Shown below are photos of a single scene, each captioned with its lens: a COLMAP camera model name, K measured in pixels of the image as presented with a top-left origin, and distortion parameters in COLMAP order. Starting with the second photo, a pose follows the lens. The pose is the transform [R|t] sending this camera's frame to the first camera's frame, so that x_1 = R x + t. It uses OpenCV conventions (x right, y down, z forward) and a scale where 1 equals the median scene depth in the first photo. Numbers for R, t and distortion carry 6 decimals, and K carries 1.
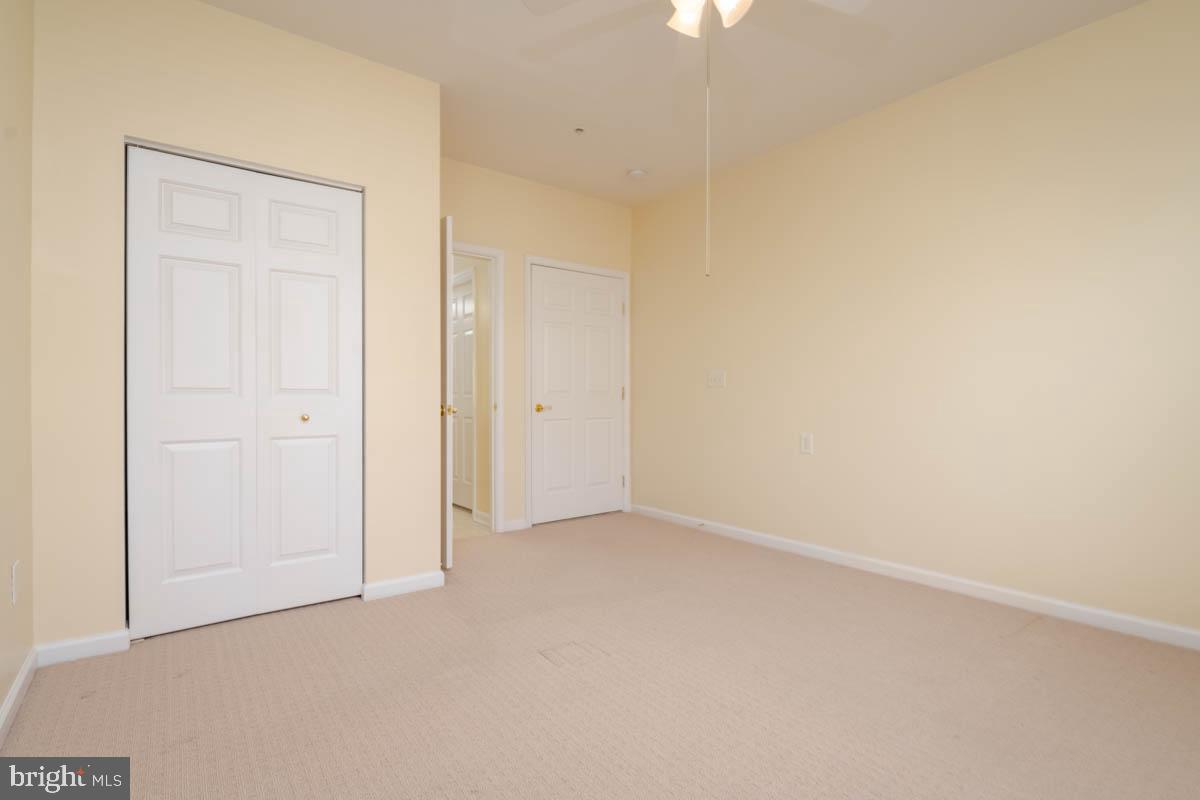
lens RADIAL K [[567.6, 0, 609.2], [0, 567.6, 402.7], [0, 0, 1]] dist [0.000003, -0.006910]
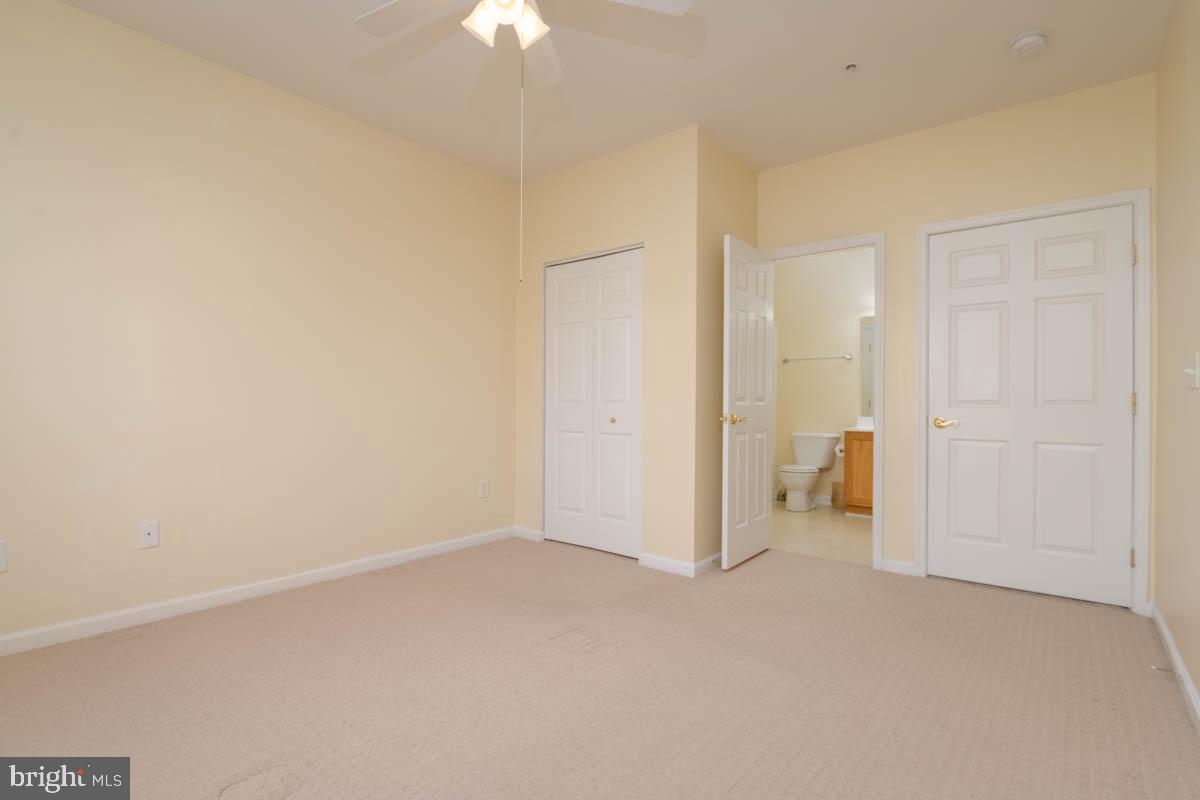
lens RADIAL K [[560.4, 0, 602.0], [0, 560.4, 394.1], [0, 0, 1]] dist [0.001755, 0.000319]
pose [[0.230250, -0.001094, -0.973131, 0.617275], [-0.010317, 0.999940, -0.003565, -0.024985], [0.973077, 0.010861, 0.230225, 0.492872]]
